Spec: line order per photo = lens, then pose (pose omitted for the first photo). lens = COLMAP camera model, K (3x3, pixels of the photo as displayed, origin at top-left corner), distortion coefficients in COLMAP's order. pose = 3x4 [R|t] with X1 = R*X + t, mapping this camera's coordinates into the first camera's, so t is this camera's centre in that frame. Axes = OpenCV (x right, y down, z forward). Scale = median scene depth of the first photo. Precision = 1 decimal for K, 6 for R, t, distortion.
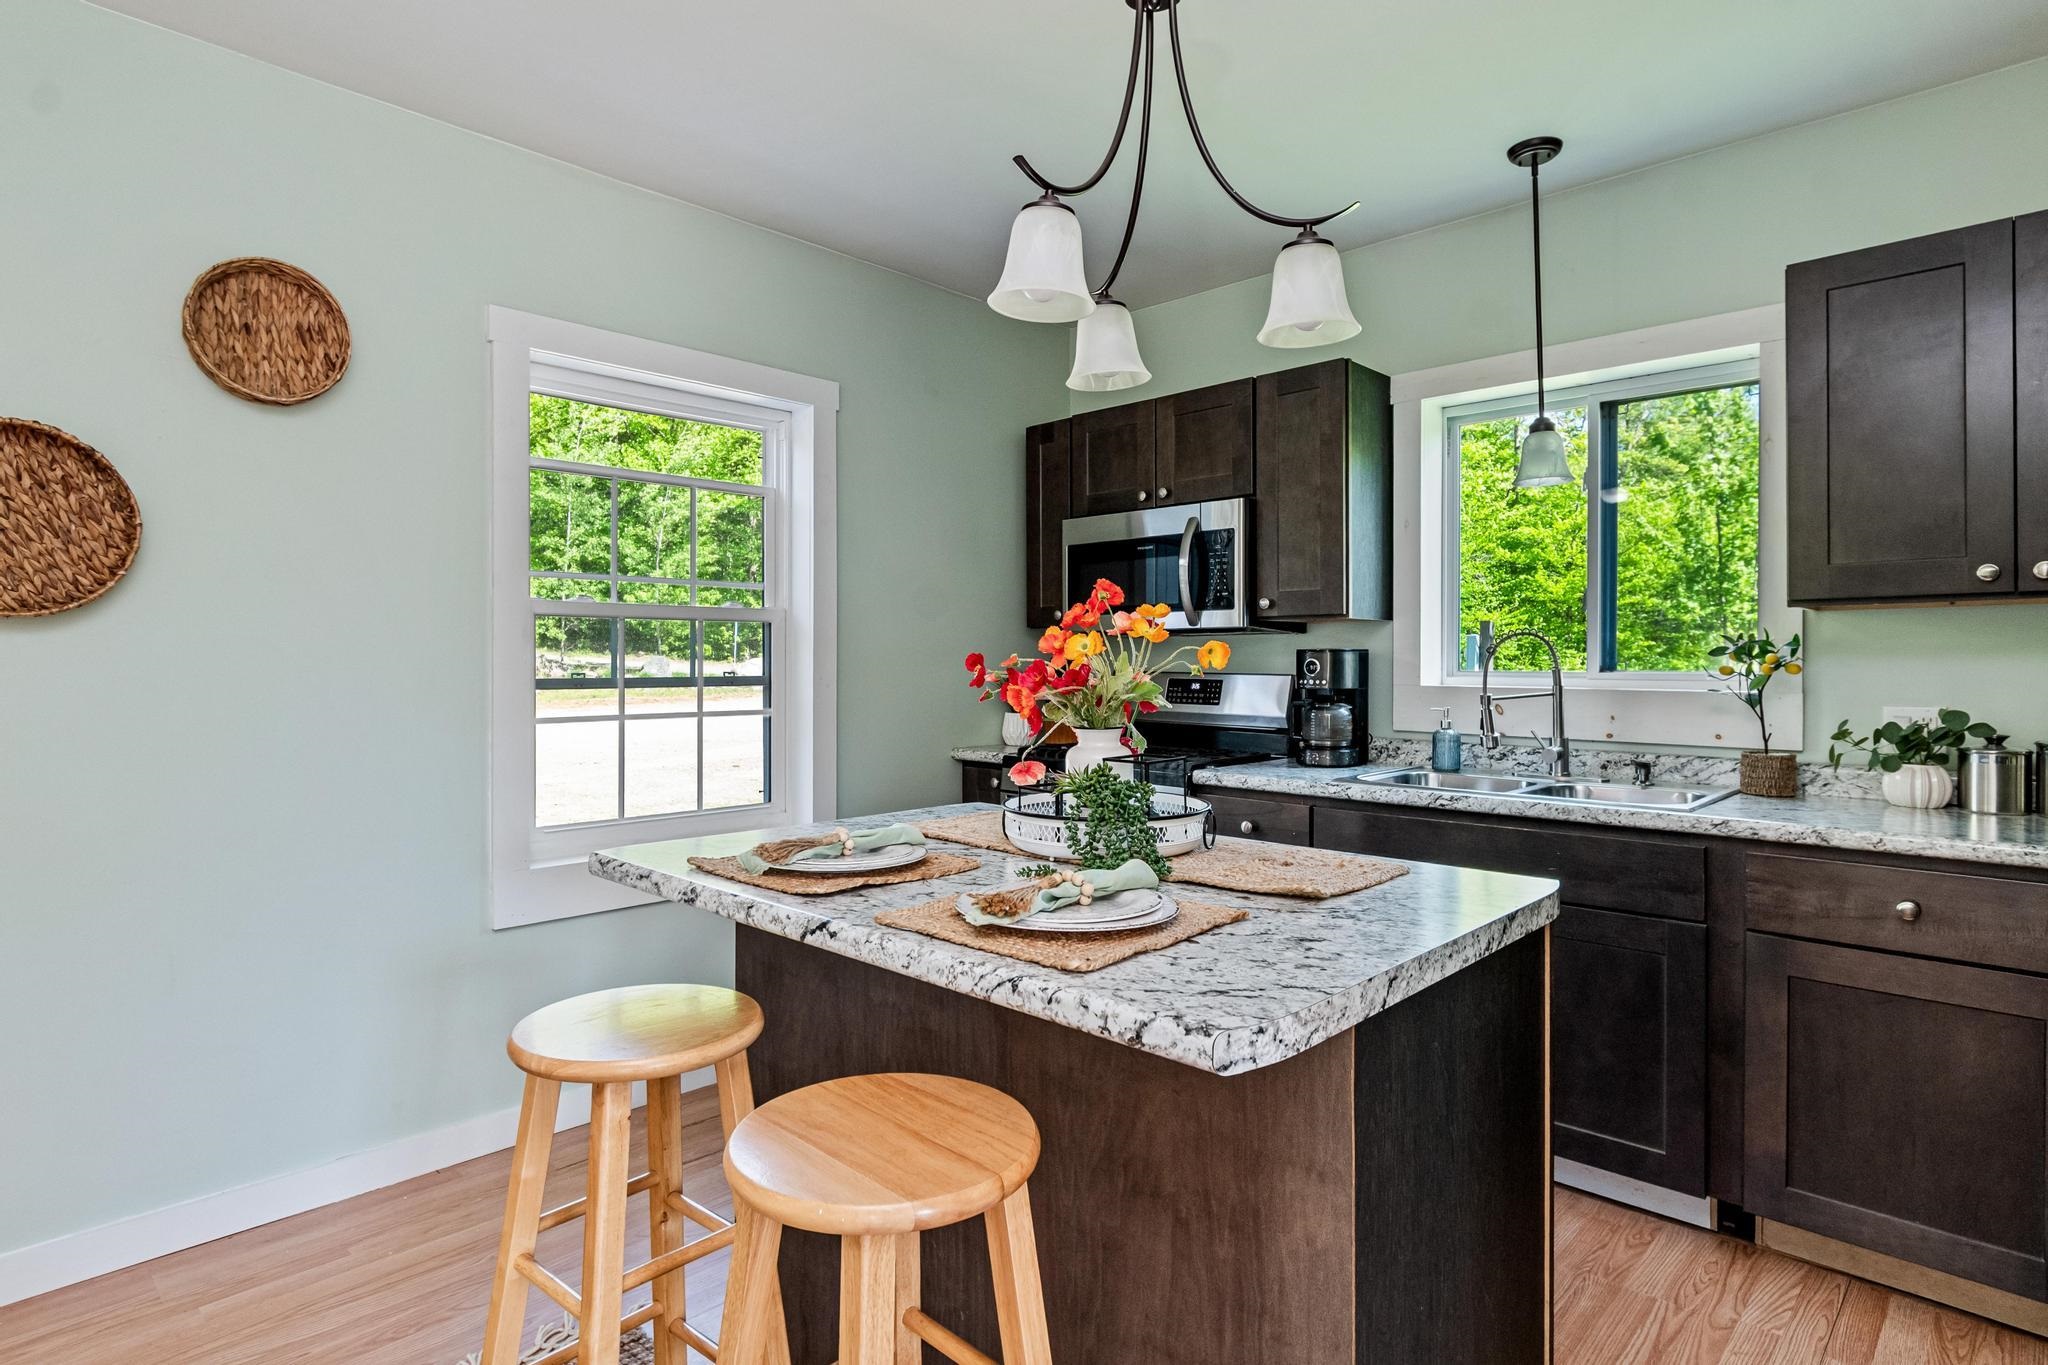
lens RADIAL K [[1067.2, 0, 1018.0], [0, 1067.2, 653.4], [0, 0, 1]] dist [-0.000247, -0.000767]
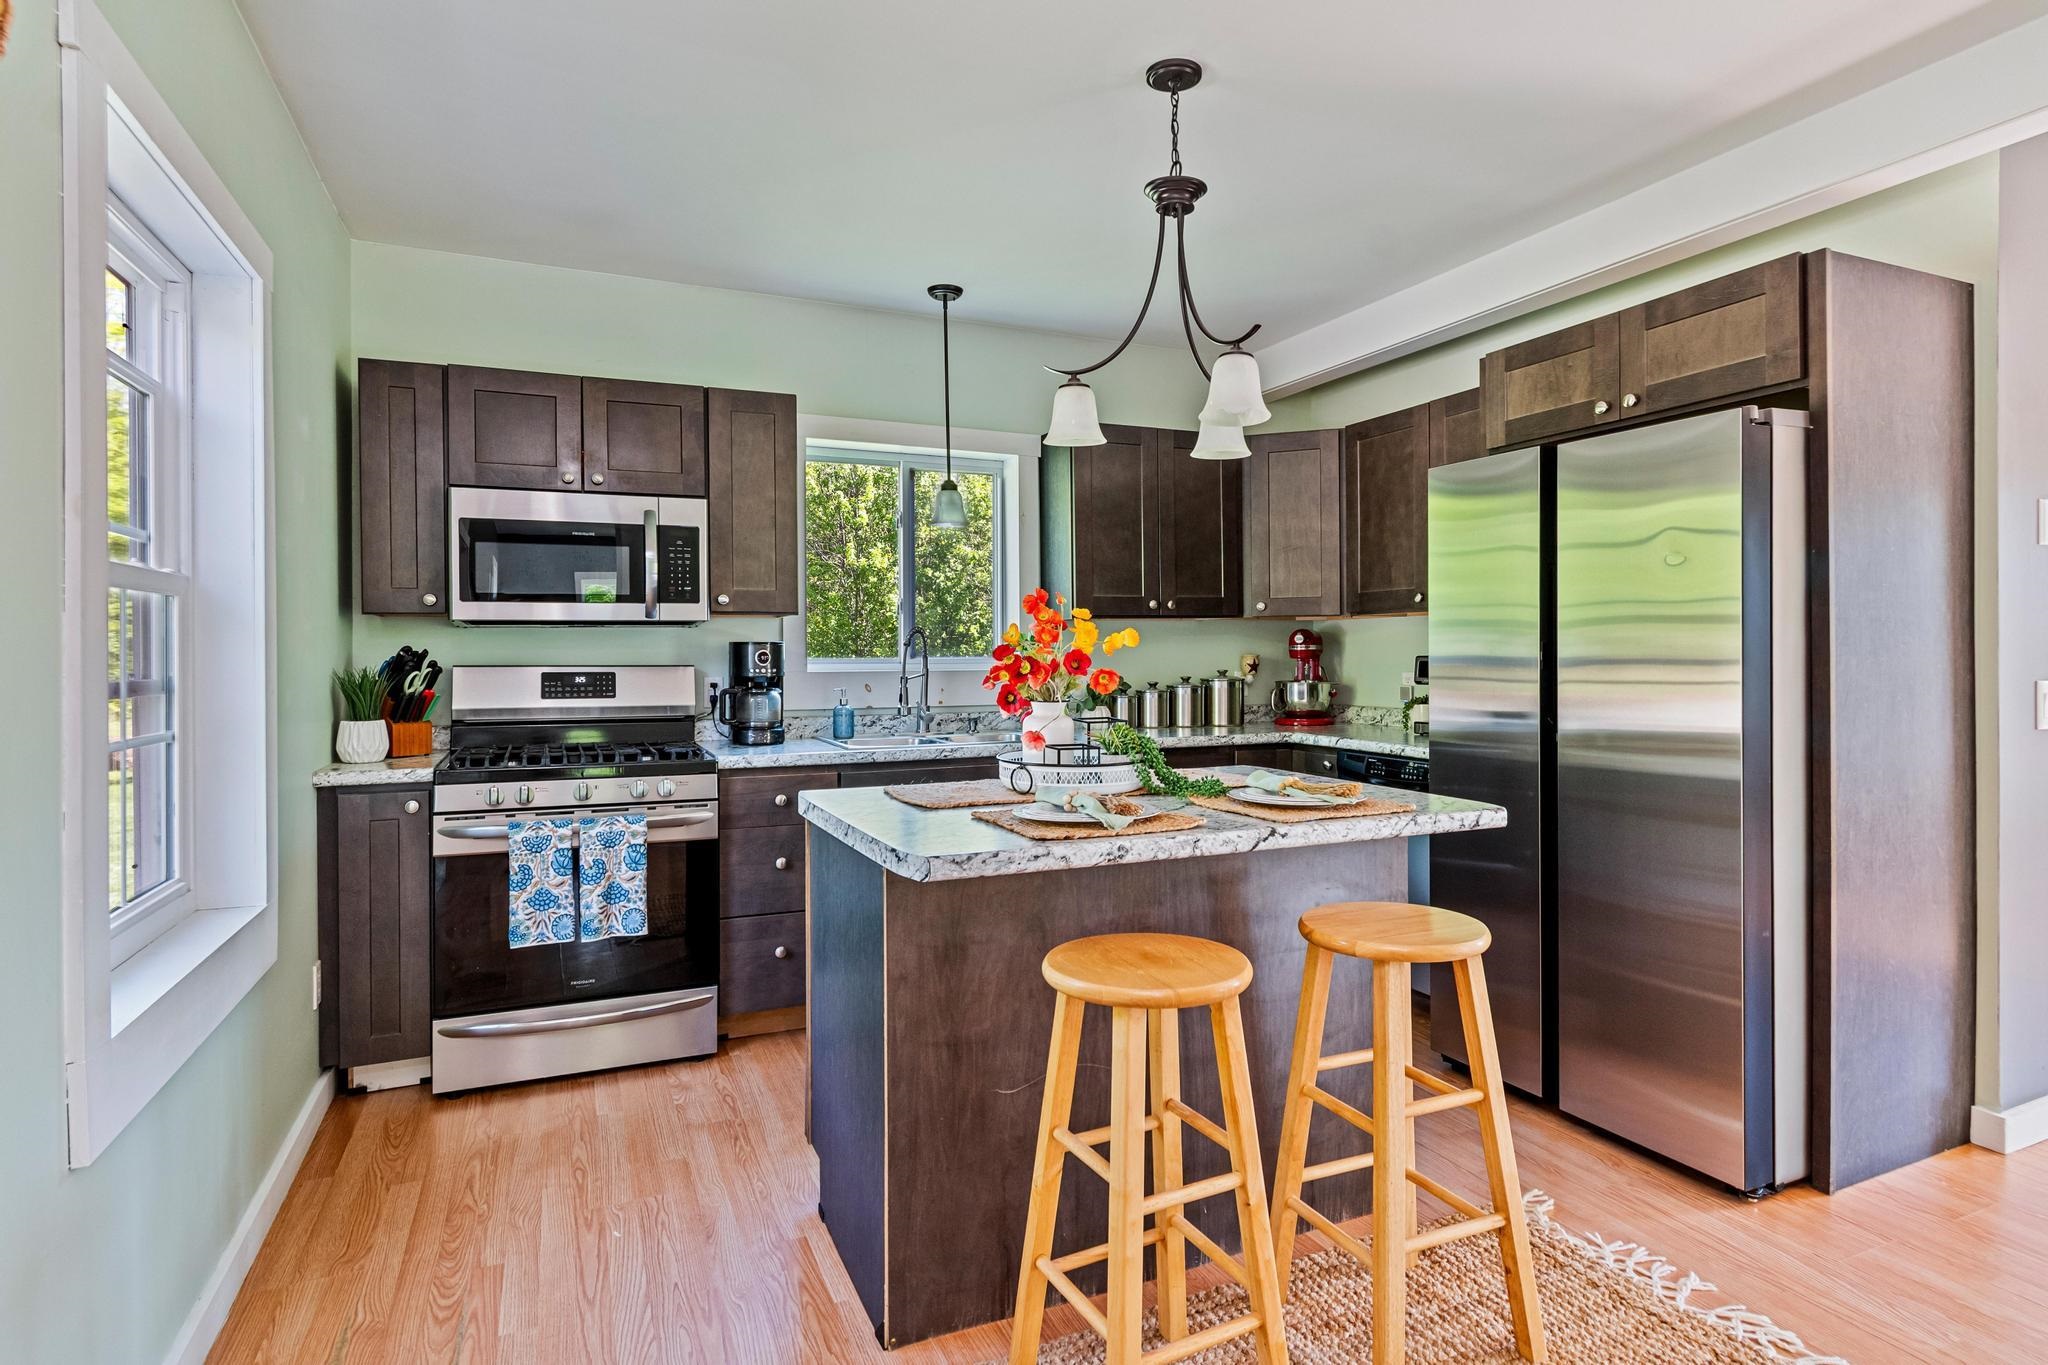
lens RADIAL K [[1067.2, 0, 1018.0], [0, 1067.2, 653.4], [0, 0, 1]] dist [-0.000247, -0.000767]
pose [[0.376914, -0.004640, 0.926236, -0.679450], [0.000242, 0.999988, 0.004911, 0.002870], [-0.926248, -0.001627, 0.376911, 0.321463]]
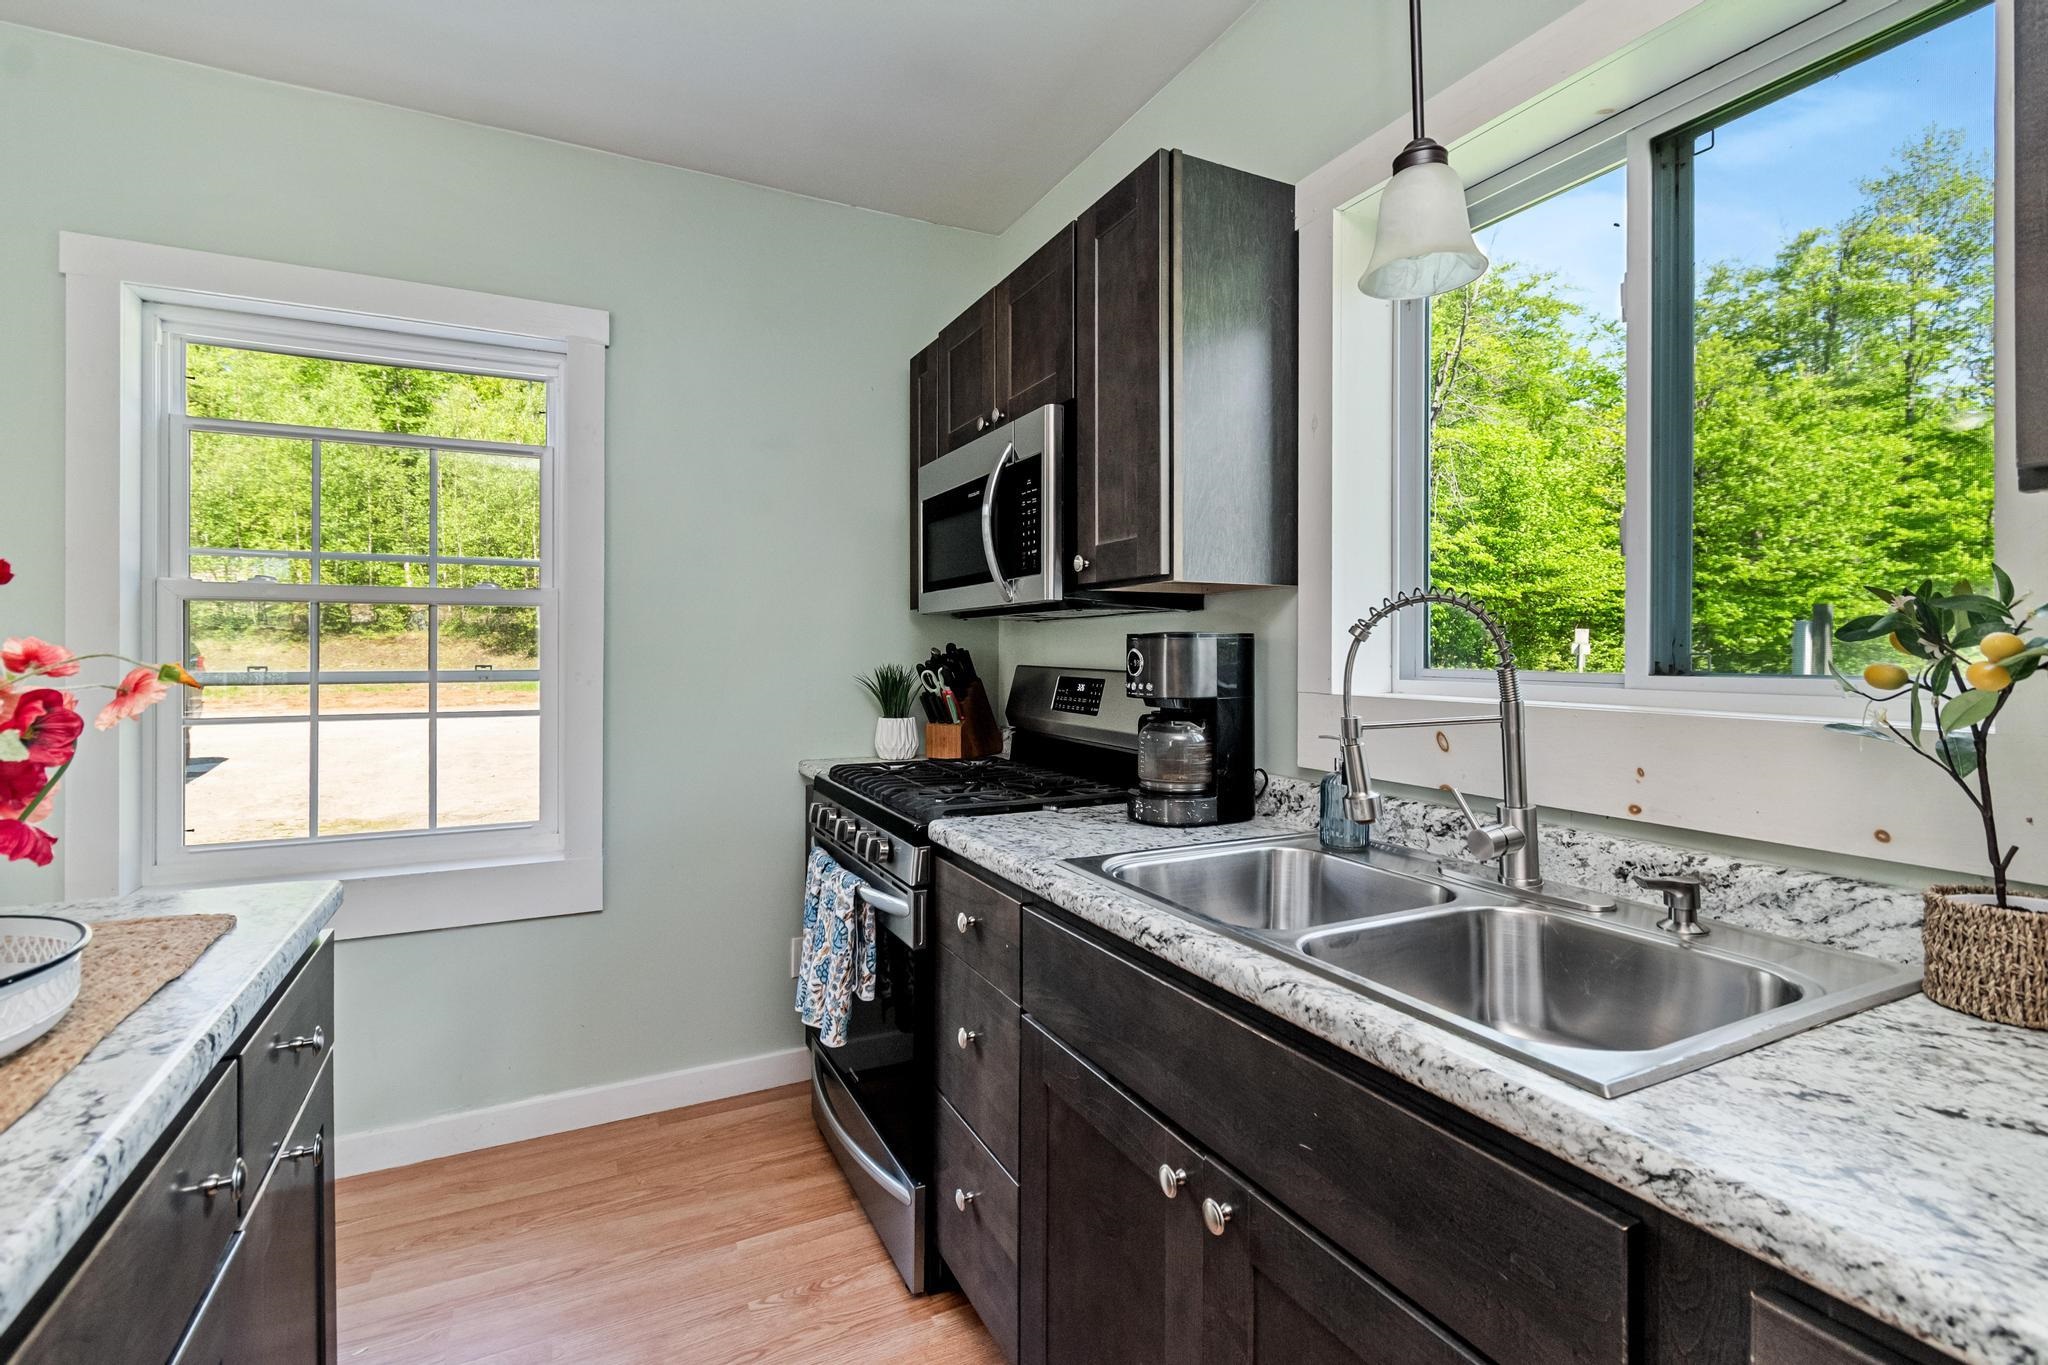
lens RADIAL K [[934.1, 0, 1010.7], [0, 934.1, 640.8], [0, 0, 1]] dist [0.016735, -0.015886]
pose [[0.943293, -0.003179, -0.331945, 0.389554], [0.001202, 0.999980, -0.006163, 0.003687], [0.331958, 0.005414, 0.943278, 0.463410]]
